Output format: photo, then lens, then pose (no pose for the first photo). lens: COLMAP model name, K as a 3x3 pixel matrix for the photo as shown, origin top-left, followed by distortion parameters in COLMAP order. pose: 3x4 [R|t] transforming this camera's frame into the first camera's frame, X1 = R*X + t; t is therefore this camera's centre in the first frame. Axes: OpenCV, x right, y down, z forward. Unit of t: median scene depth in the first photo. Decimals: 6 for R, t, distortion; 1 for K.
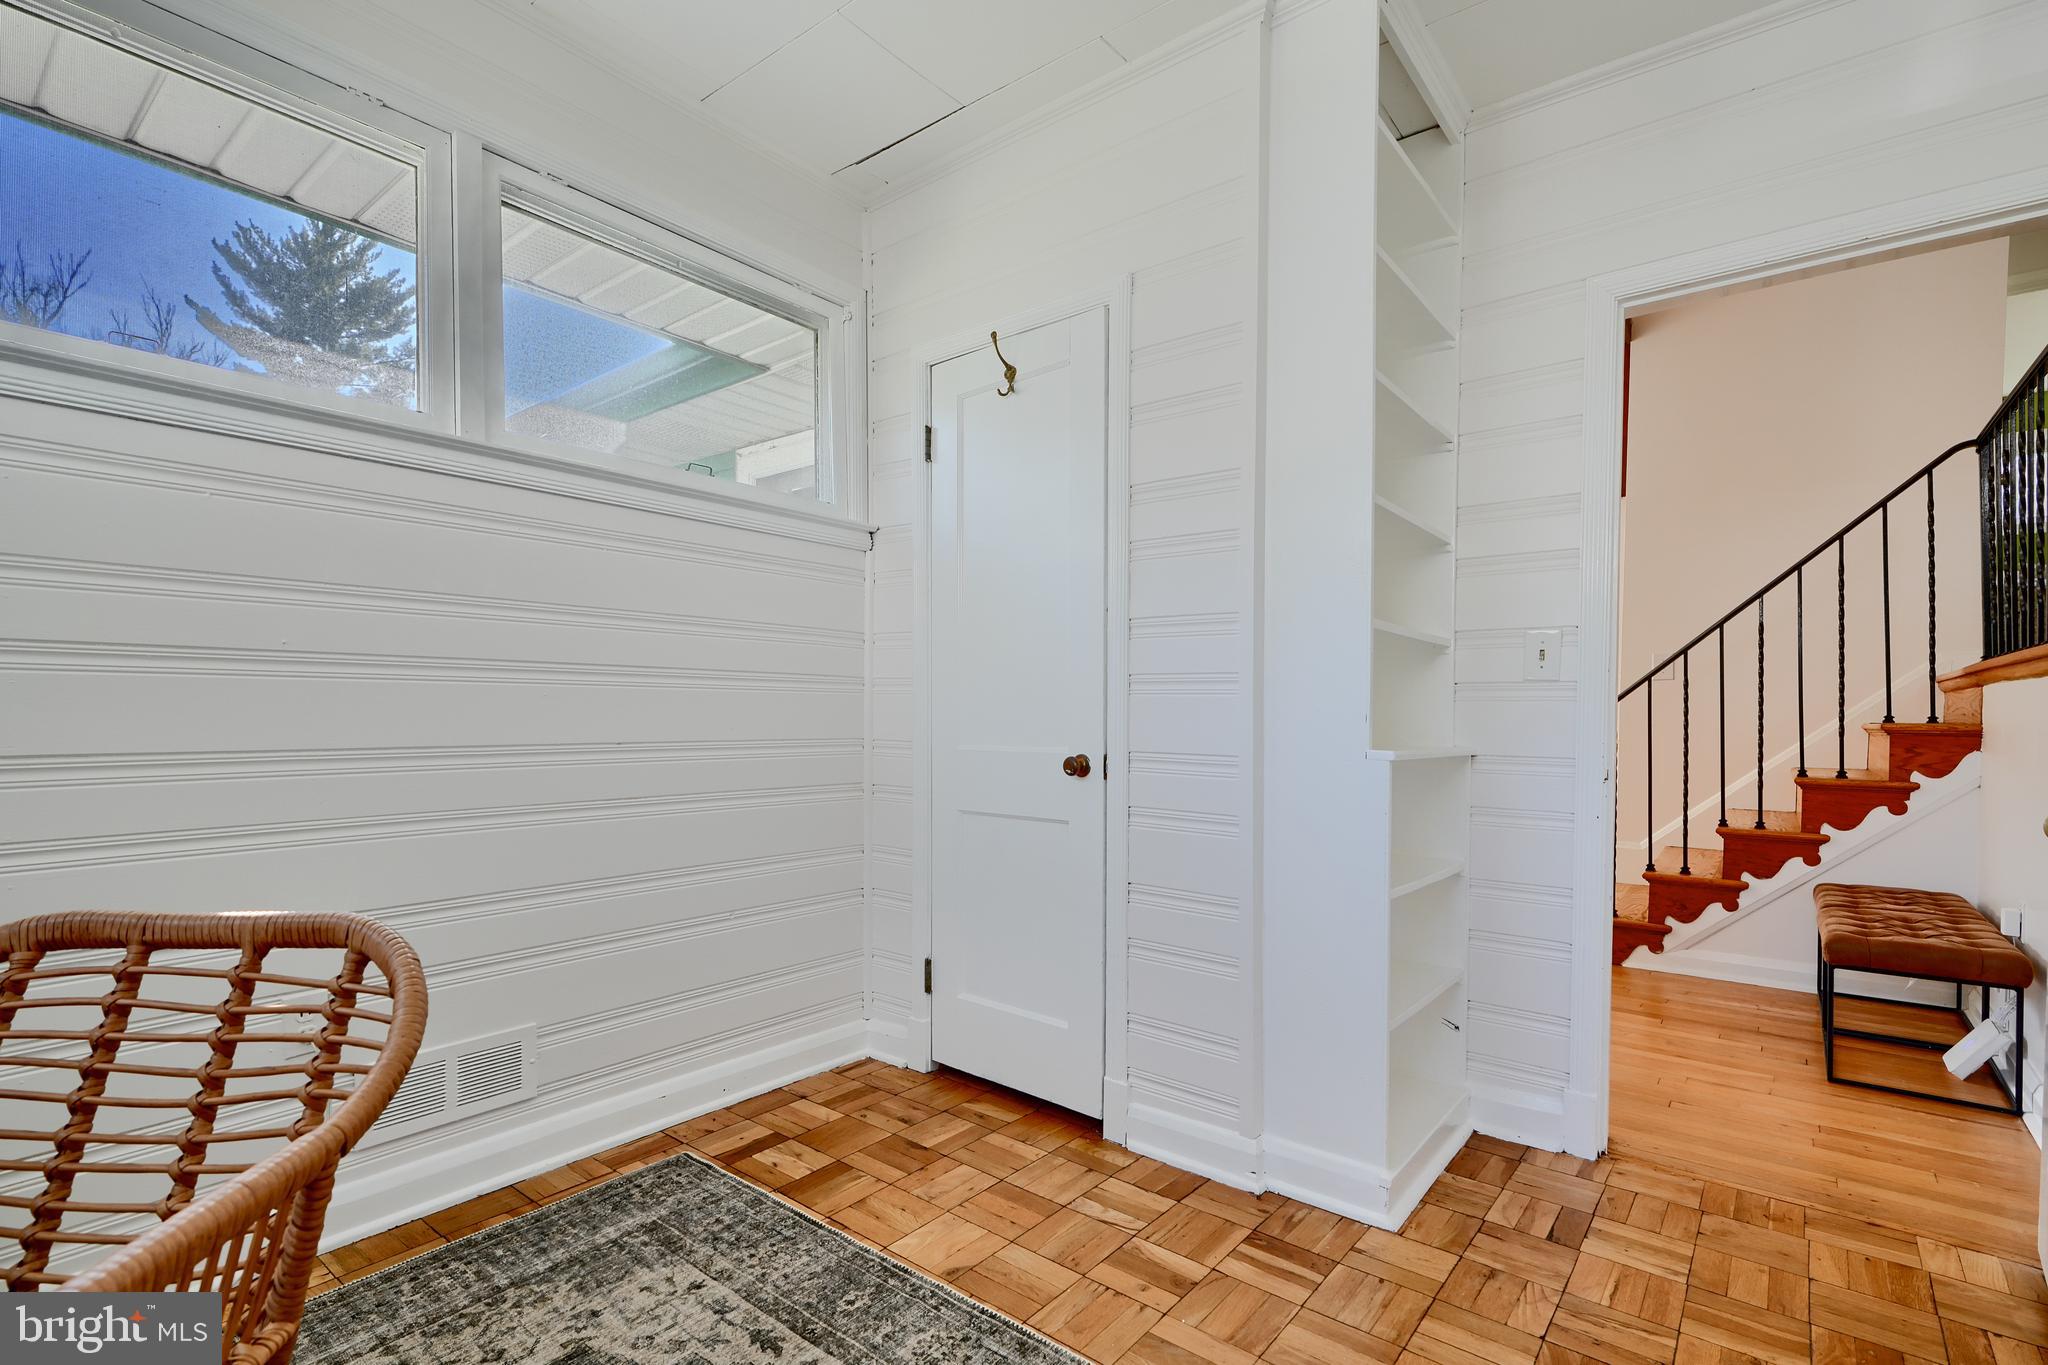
lens RADIAL K [[934.2, 0, 1028.0], [0, 934.2, 696.7], [0, 0, 1]] dist [0.001859, -0.000199]
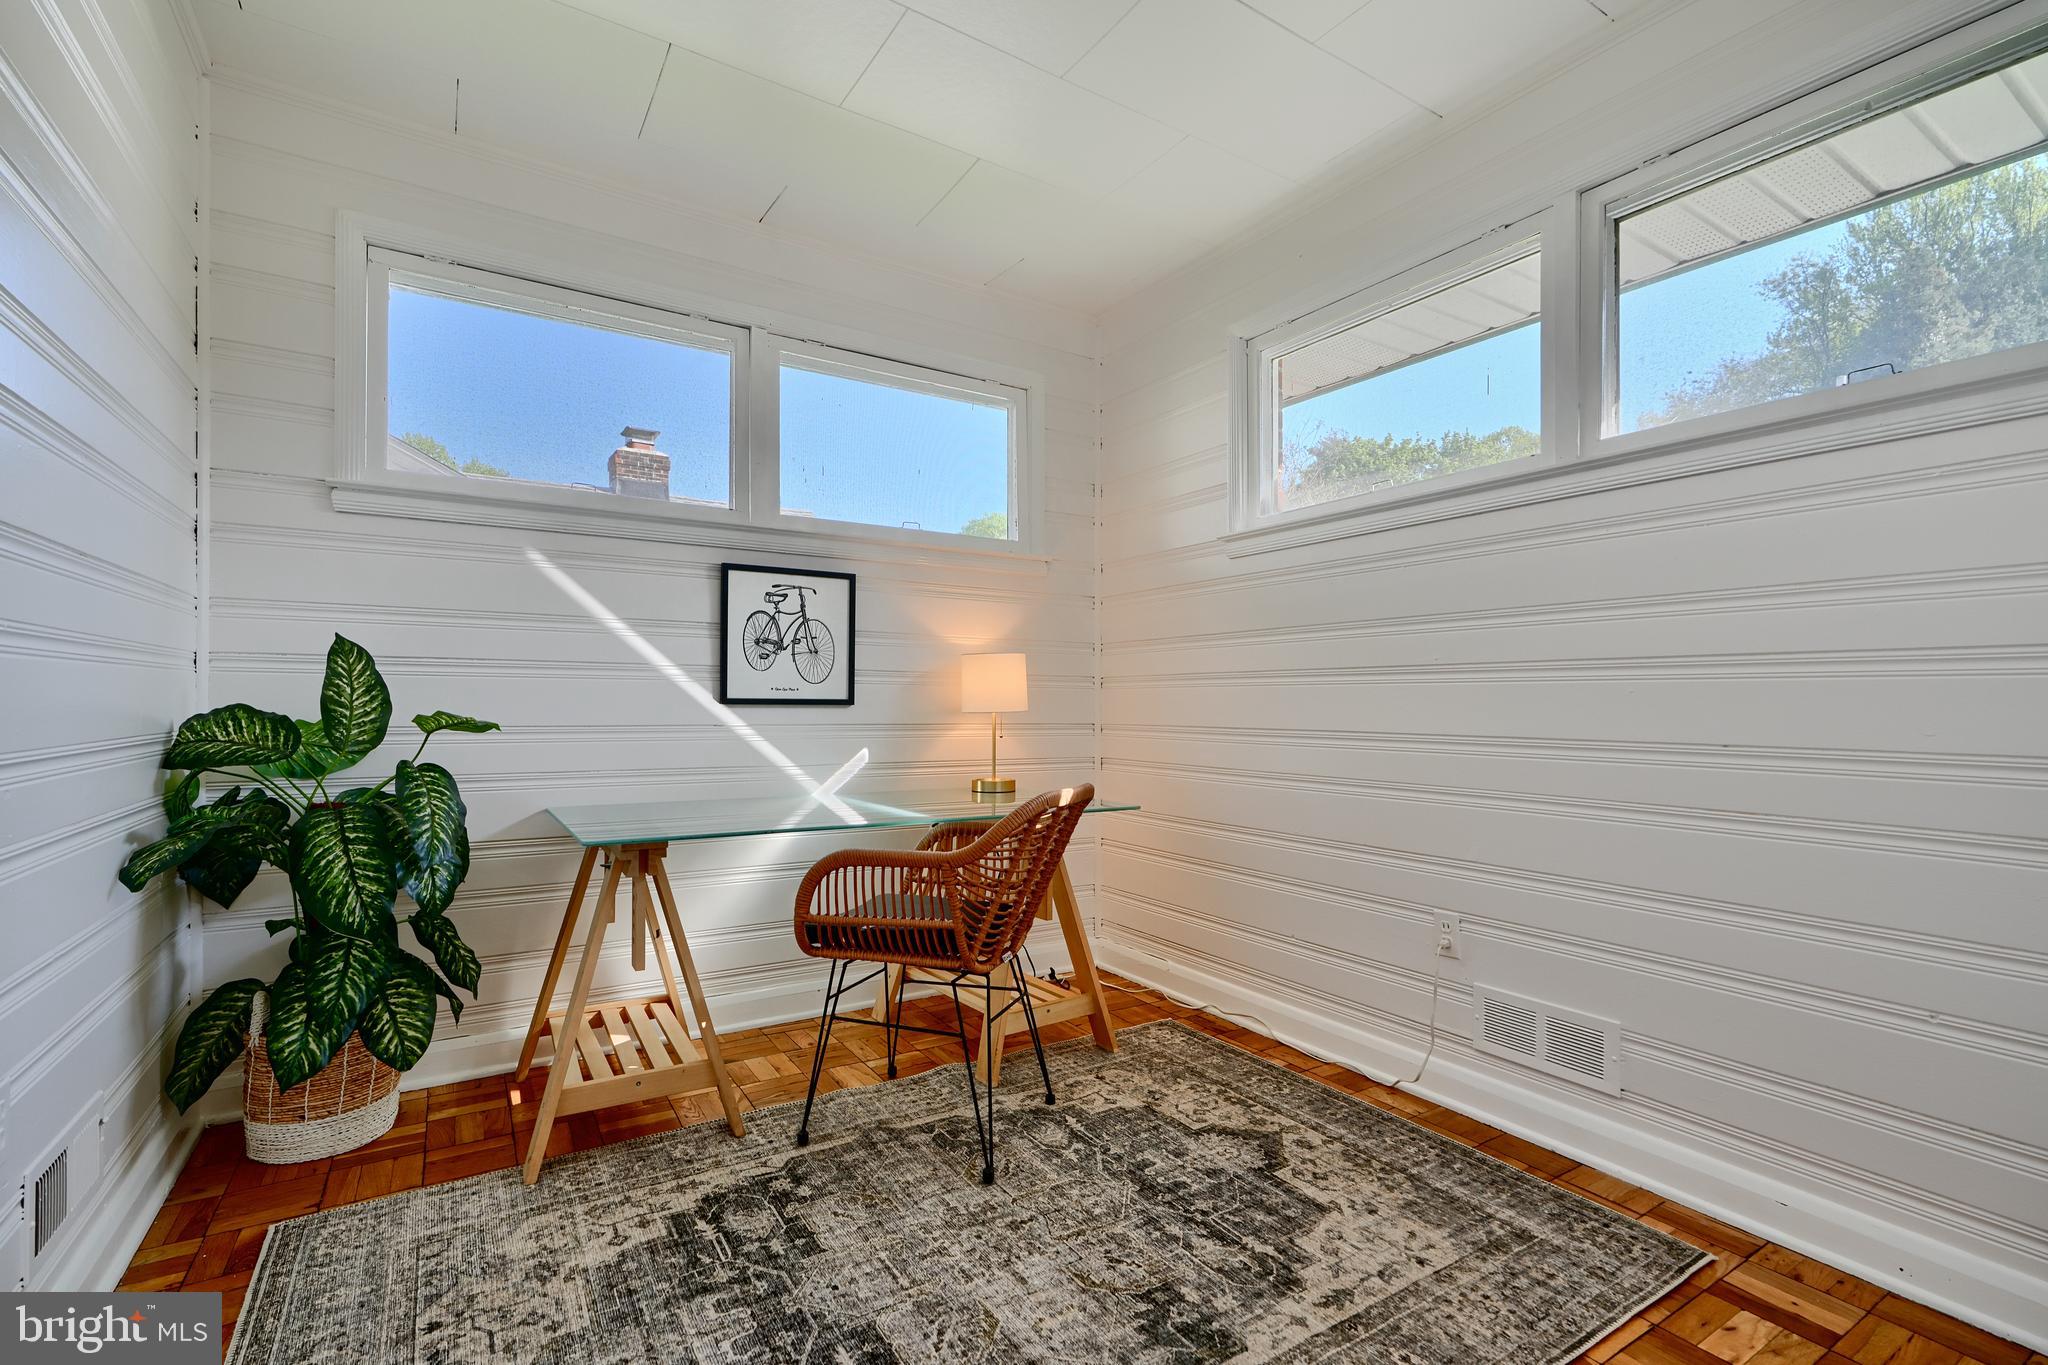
lens RADIAL K [[934.2, 0, 1027.7], [0, 934.2, 692.3], [0, 0, 1]] dist [0.001859, -0.000199]
pose [[-0.317211, -0.013697, -0.948256, 0.623178], [0.006179, 0.999845, -0.016509, 0.016654], [0.948335, -0.011096, -0.317077, 0.752495]]
